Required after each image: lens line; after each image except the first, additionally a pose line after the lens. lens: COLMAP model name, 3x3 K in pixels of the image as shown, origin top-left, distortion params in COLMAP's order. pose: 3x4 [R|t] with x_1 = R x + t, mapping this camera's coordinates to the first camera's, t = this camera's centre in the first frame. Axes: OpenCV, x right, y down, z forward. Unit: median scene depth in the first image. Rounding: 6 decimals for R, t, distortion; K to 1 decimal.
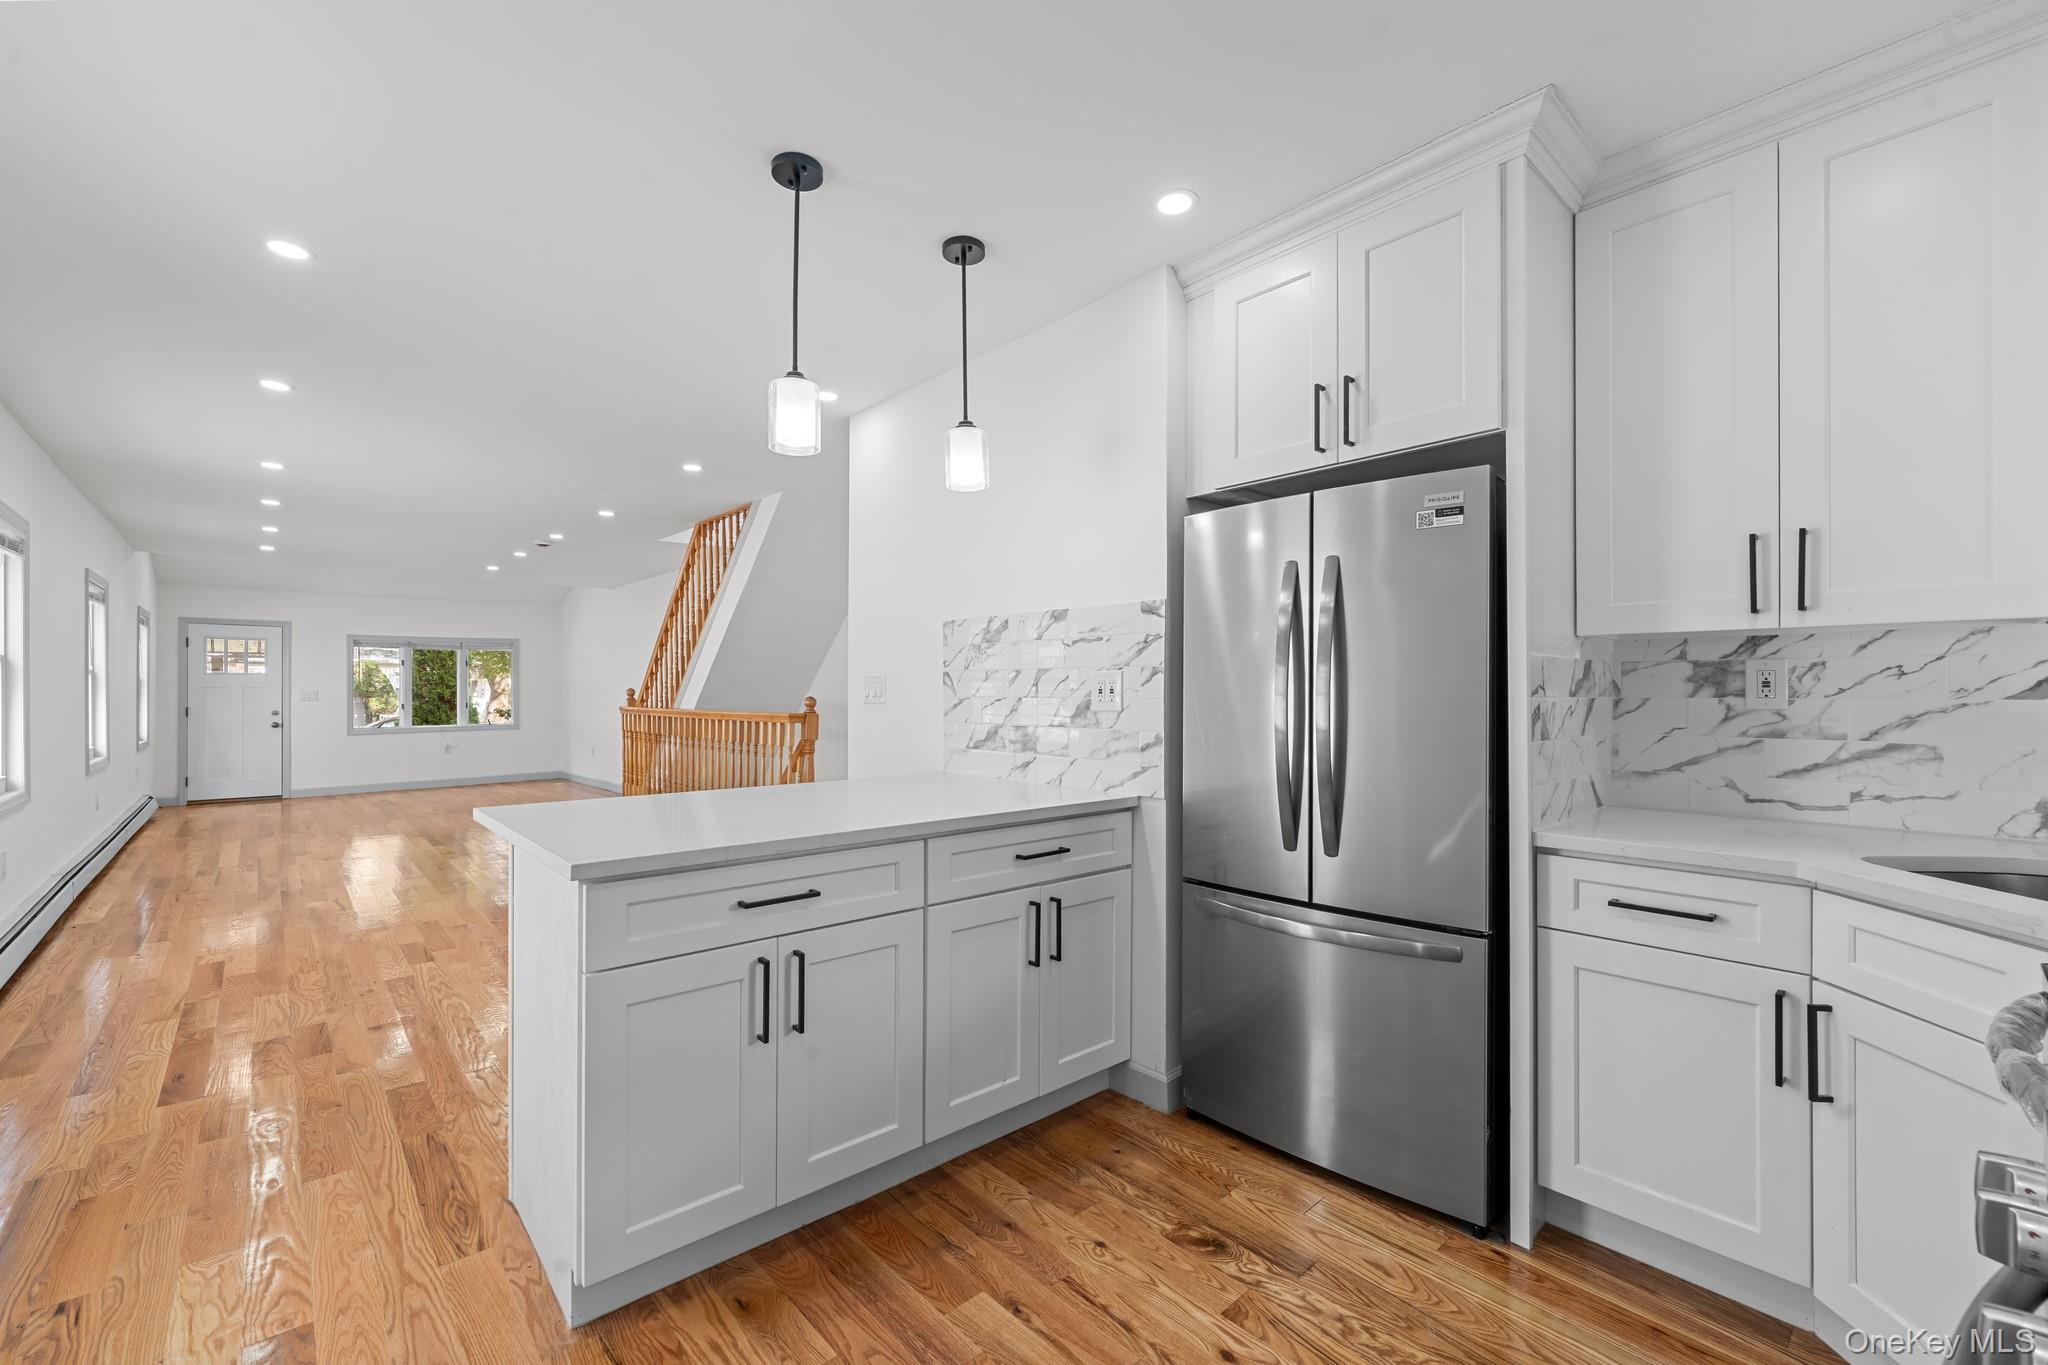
lens RADIAL K [[843.2, 0, 1018.8], [0, 843.2, 690.0], [0, 0, 1]] dist [-0.001370, -0.000287]
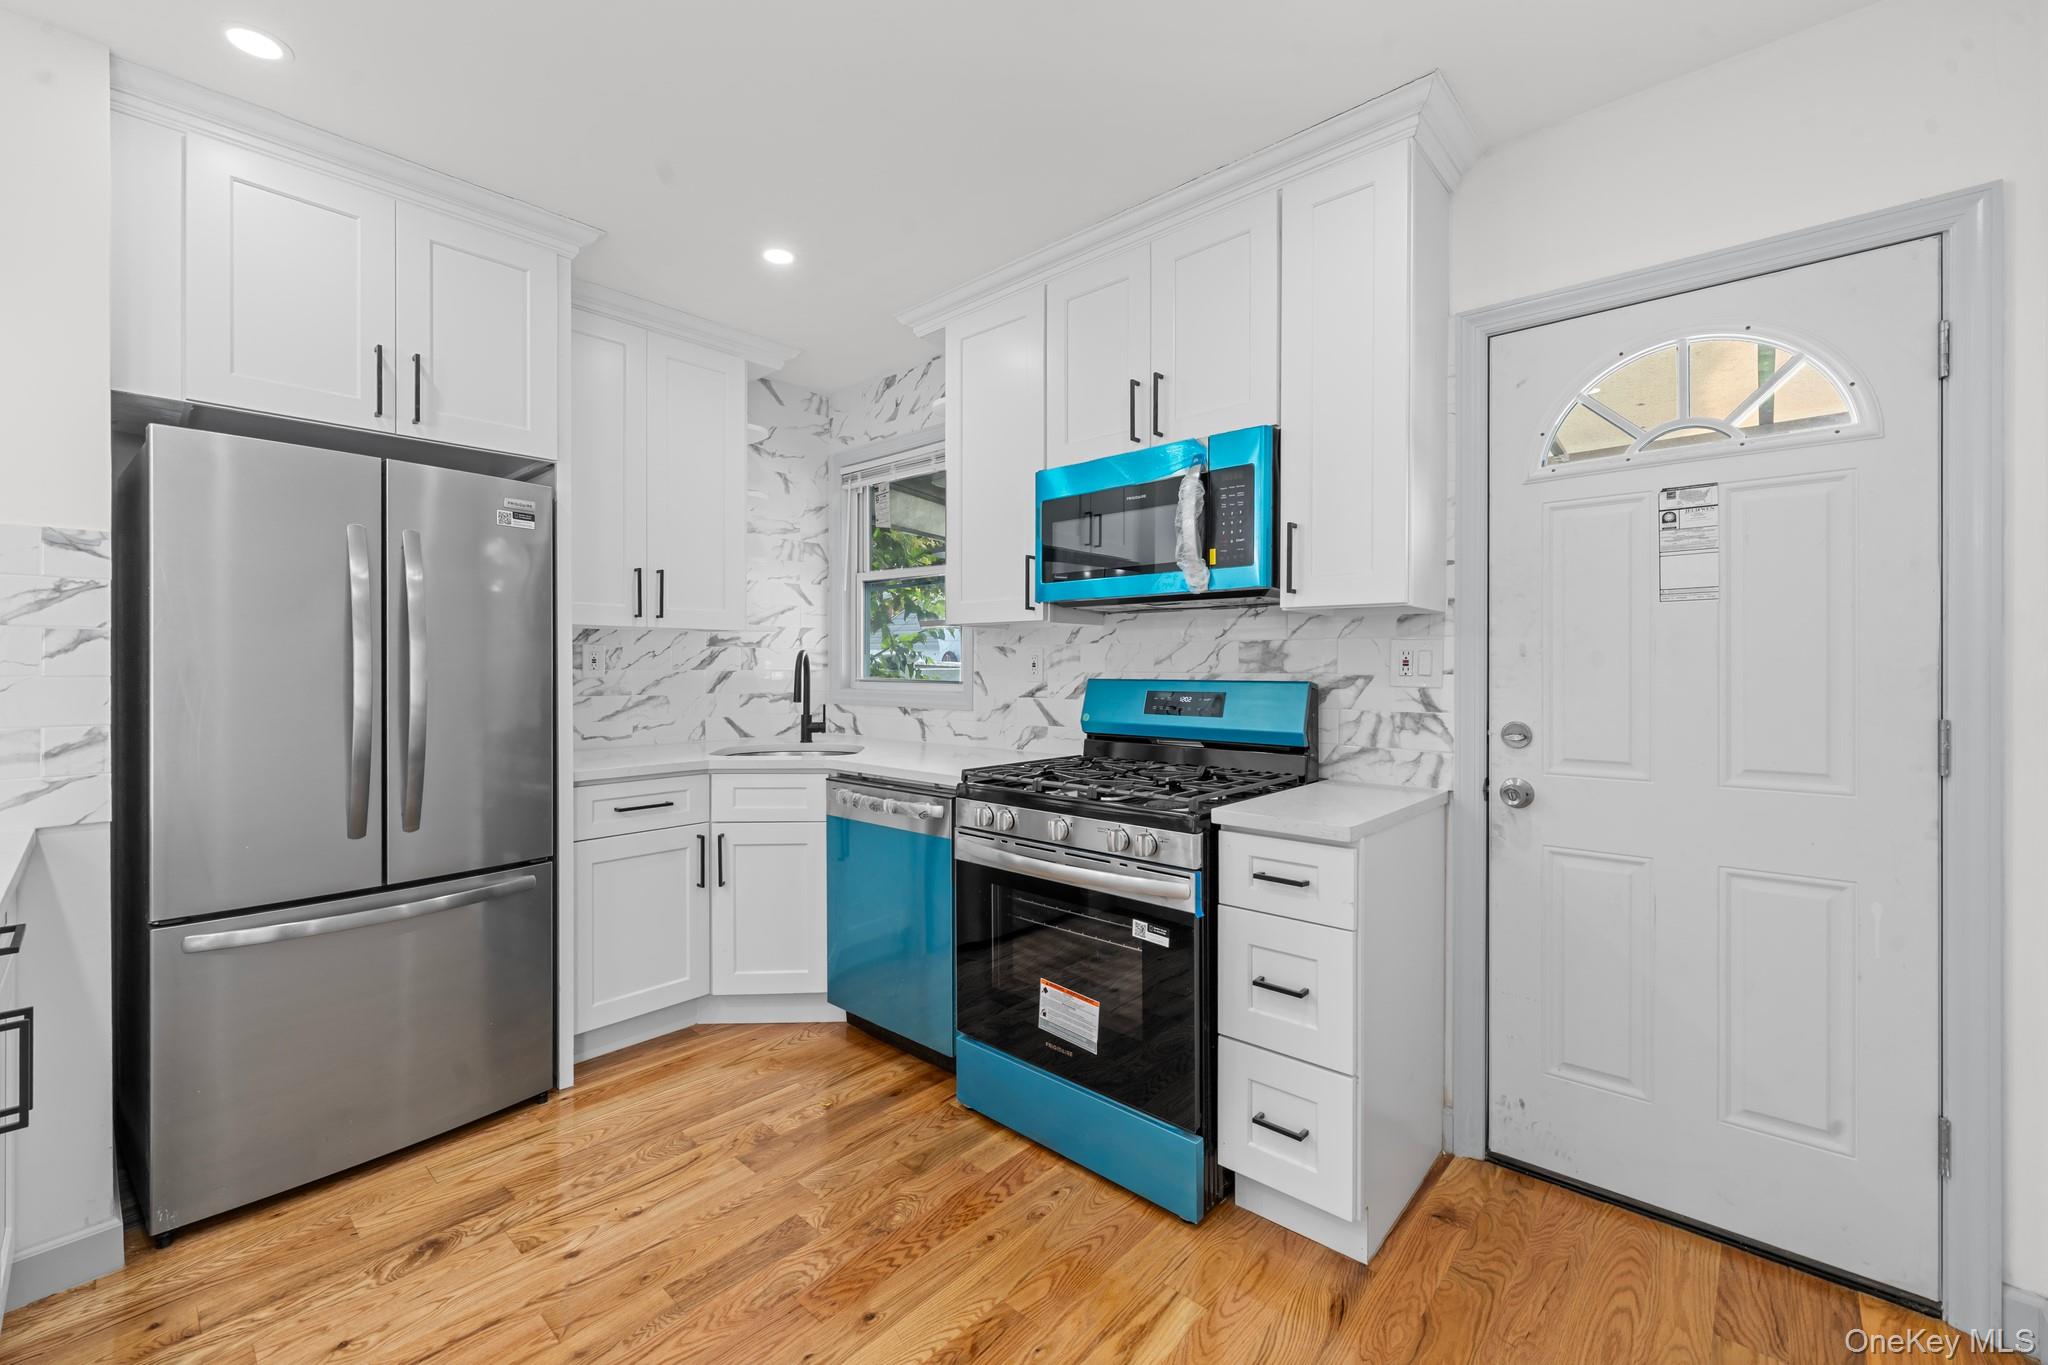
lens RADIAL K [[843.2, 0, 1018.7], [0, 843.2, 670.5], [0, 0, 1]] dist [-0.001370, -0.000287]
pose [[-0.107157, -0.006315, 0.994222, -0.715683], [-0.002417, 0.999979, 0.006091, -0.000602], [-0.994239, -0.001750, -0.107170, 0.404031]]
